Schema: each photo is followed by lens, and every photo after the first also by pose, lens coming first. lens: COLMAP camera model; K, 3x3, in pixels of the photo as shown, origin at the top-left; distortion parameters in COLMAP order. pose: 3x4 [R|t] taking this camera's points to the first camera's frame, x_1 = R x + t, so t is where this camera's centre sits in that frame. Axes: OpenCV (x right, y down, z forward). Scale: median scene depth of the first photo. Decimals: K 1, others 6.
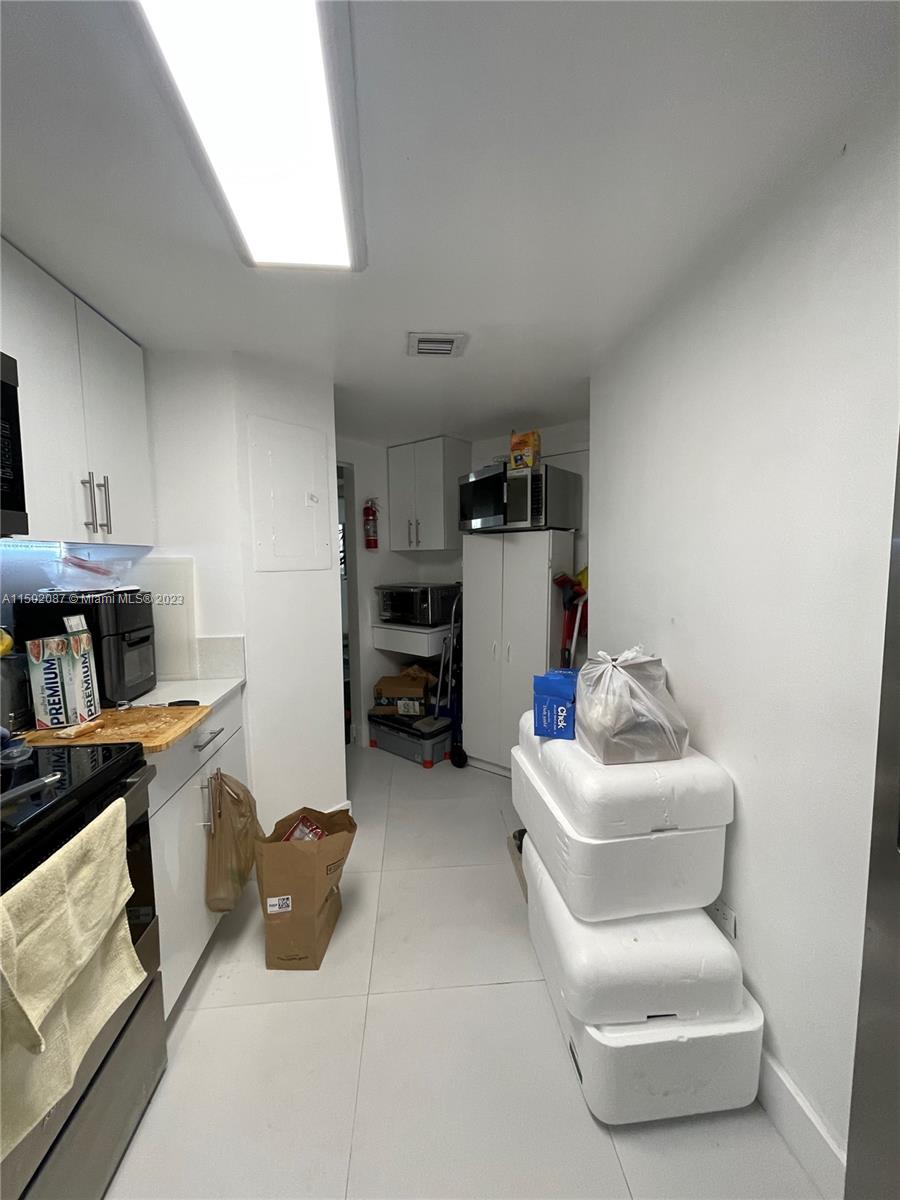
lens RADIAL K [[482.4, 0, 449.1], [0, 482.4, 598.5], [0, 0, 1]] dist [-0.003262, -0.002129]
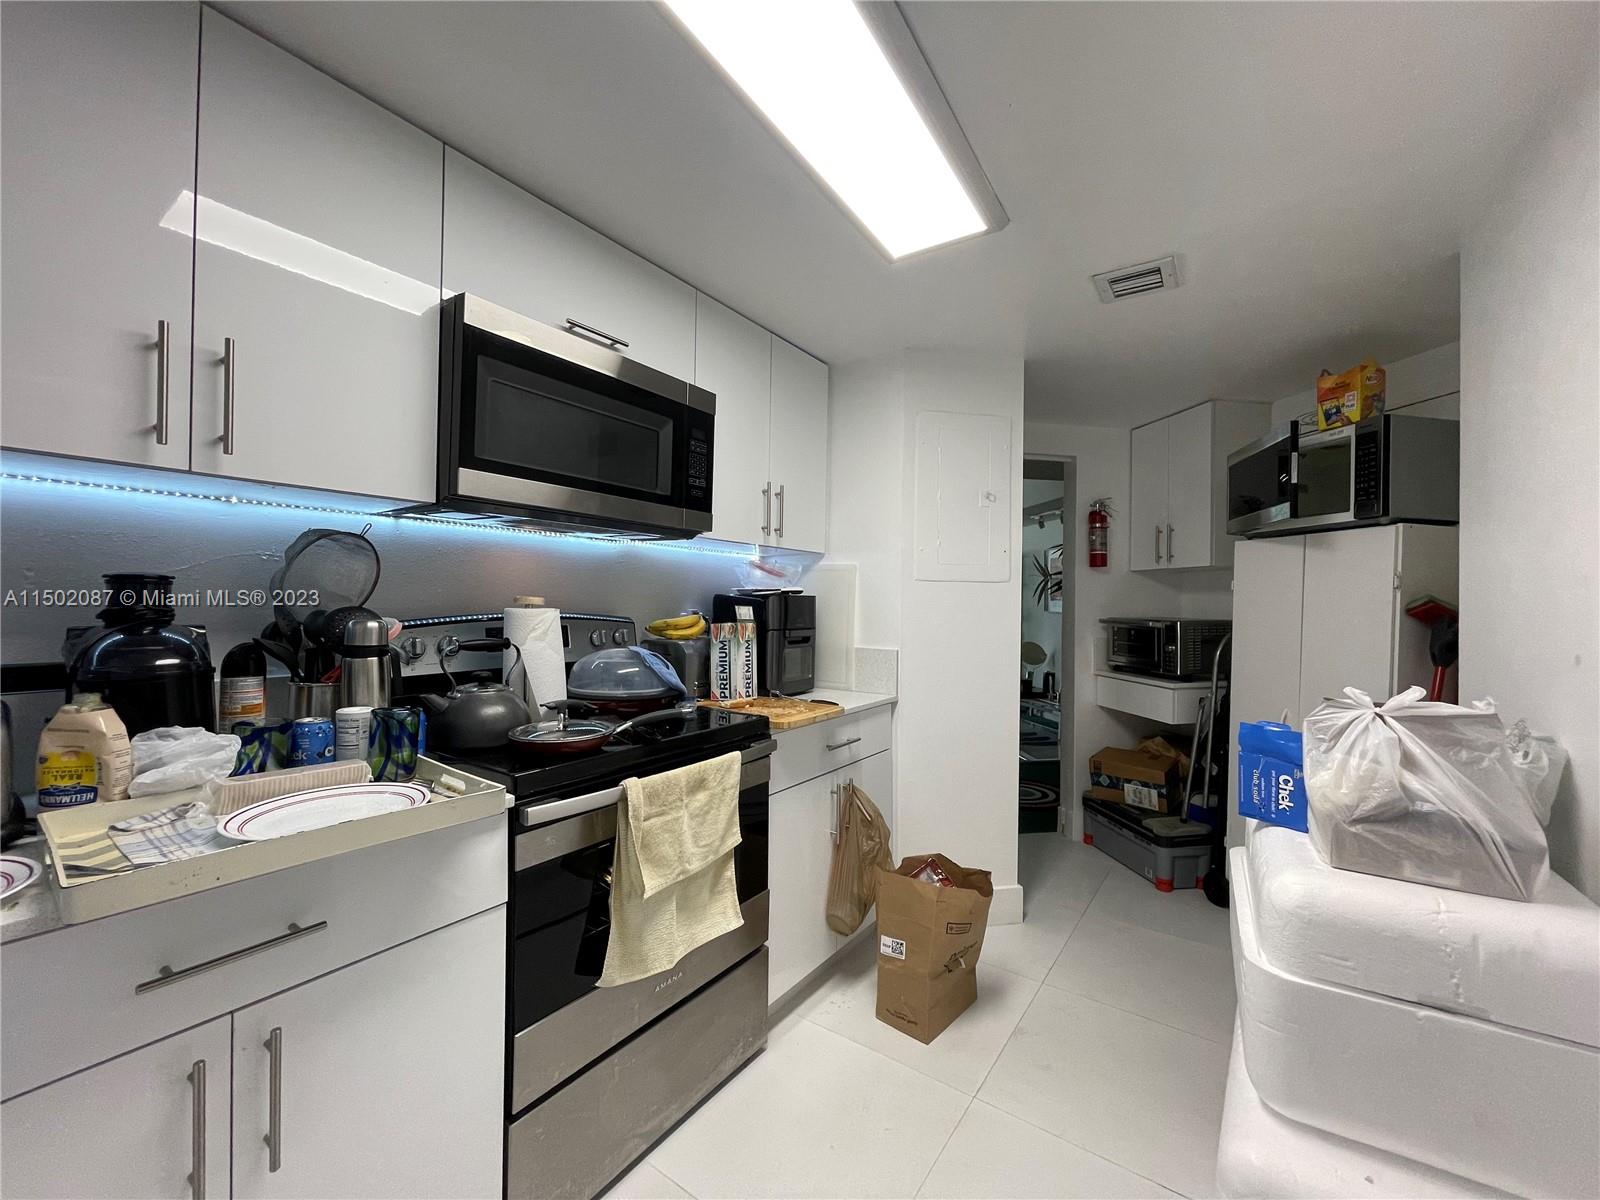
lens RADIAL K [[643.2, 0, 796.8], [0, 643.2, 598.1], [0, 0, 1]] dist [-0.003262, -0.002129]
pose [[0.763396, 0.020945, -0.645591, 0.226809], [-0.080650, 0.994744, -0.063094, 0.078658], [0.640876, 0.100233, 0.761073, -0.061771]]
